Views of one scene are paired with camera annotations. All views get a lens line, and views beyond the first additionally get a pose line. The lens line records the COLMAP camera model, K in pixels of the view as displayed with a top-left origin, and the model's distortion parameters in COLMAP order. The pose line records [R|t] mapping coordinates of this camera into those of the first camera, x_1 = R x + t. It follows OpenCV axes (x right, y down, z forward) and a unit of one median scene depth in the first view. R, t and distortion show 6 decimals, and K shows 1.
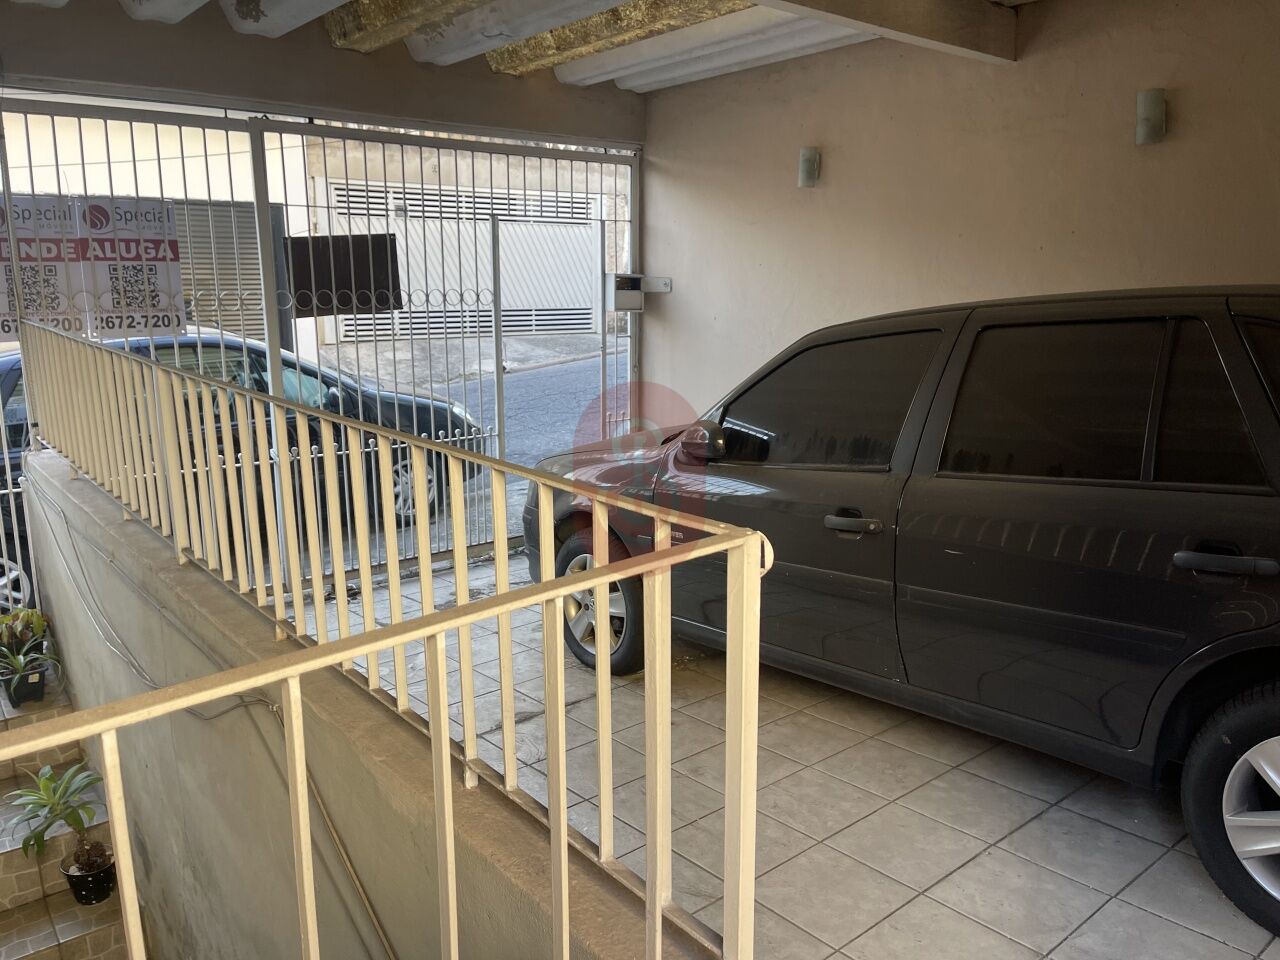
lens RADIAL K [[966.1, 0, 650.4], [0, 966.1, 481.2], [0, 0, 1]] dist [0.071183, -0.089286]
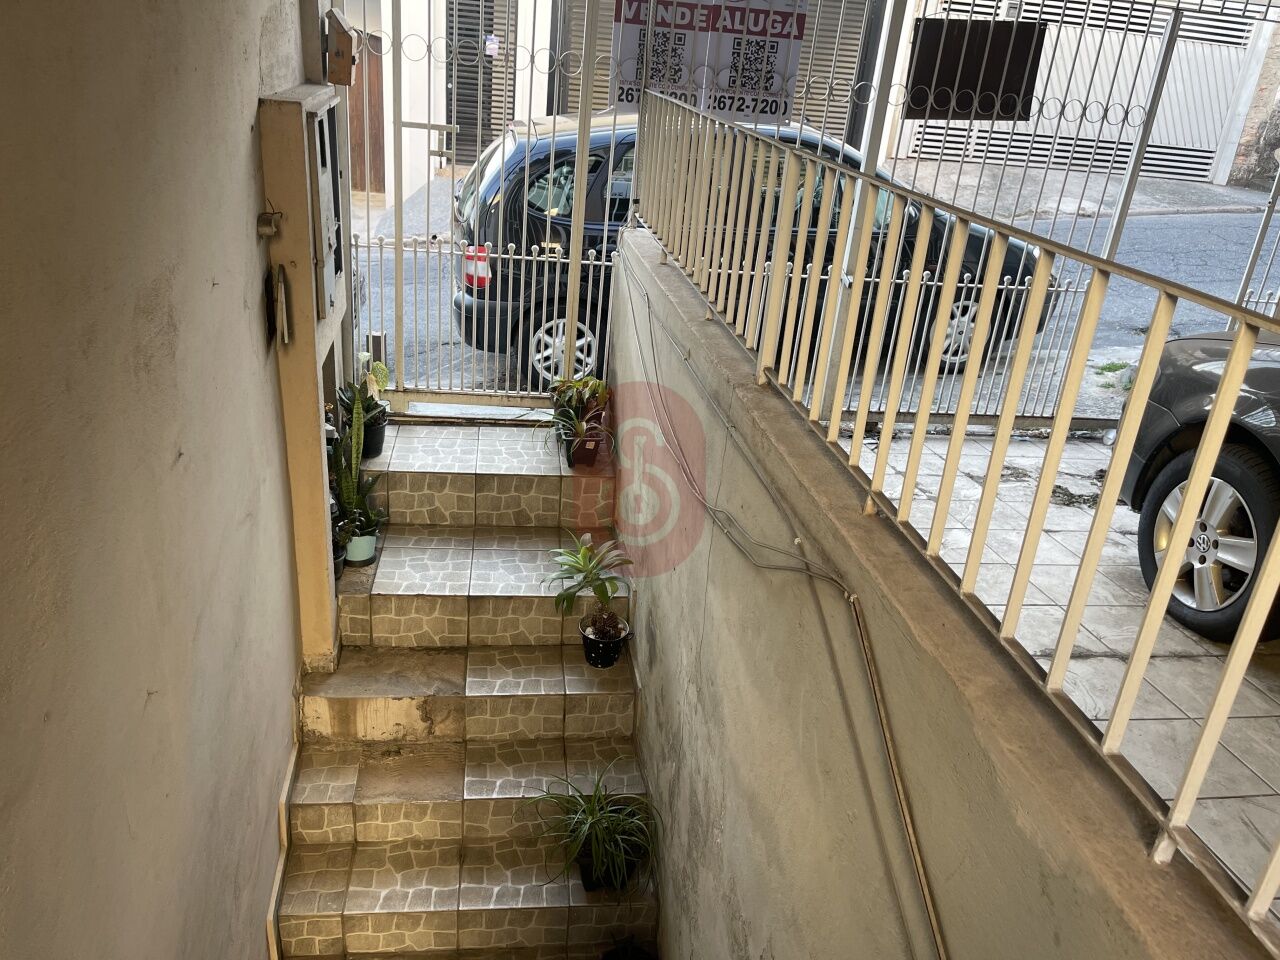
lens RADIAL K [[966.1, 0, 649.7], [0, 966.1, 476.6], [0, 0, 1]] dist [0.071183, -0.089286]
pose [[0.854733, 0.272234, -0.441951, -0.096527], [-0.194818, 0.957436, 0.212985, -0.002122], [0.481122, -0.095945, 0.871388, 0.108457]]
